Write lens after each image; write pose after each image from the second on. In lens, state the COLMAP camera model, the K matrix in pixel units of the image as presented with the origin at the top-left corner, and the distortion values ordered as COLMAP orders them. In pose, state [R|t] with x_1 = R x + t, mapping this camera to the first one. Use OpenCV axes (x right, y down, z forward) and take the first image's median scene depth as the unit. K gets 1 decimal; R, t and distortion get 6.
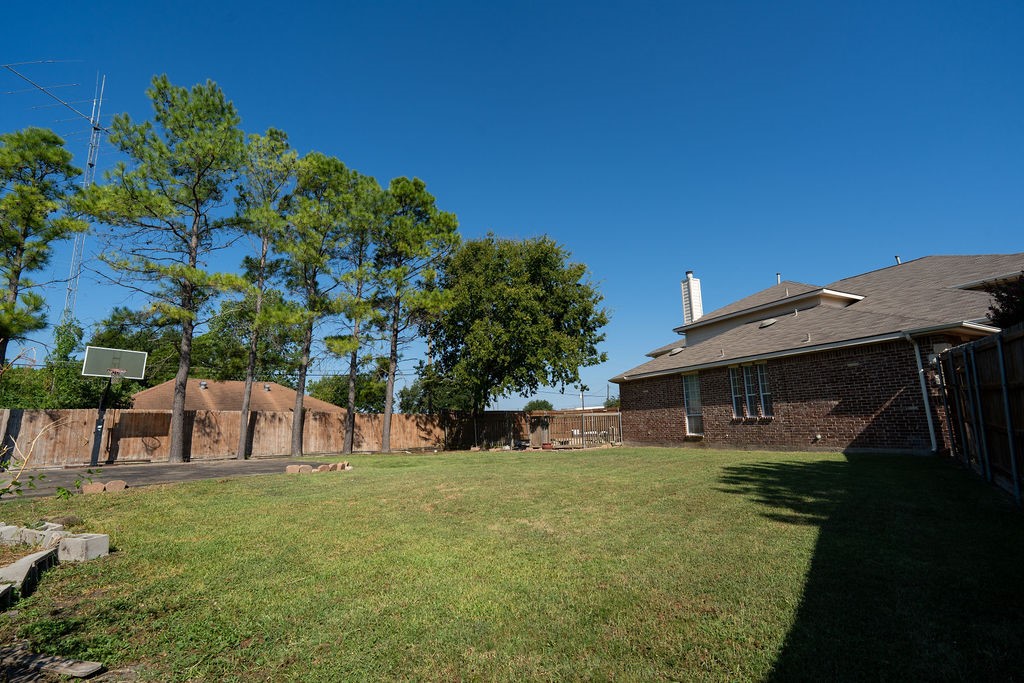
lens RADIAL K [[458.9, 0, 513.1], [0, 458.9, 345.7], [0, 0, 1]] dist [0.000610, 0.000087]
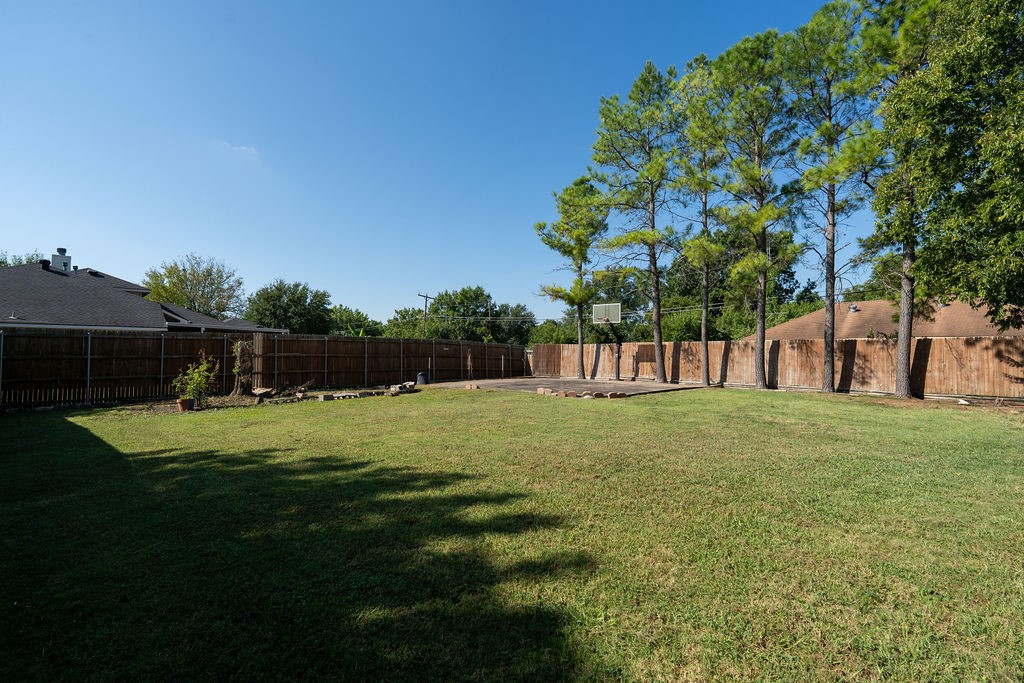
lens RADIAL K [[458.9, 0, 512.1], [0, 458.9, 344.2], [0, 0, 1]] dist [0.000610, 0.000087]
pose [[-0.043586, -0.005615, -0.999034, 0.468729], [0.175576, 0.984377, -0.013192, 0.078385], [0.983500, -0.175982, -0.041919, 0.558989]]
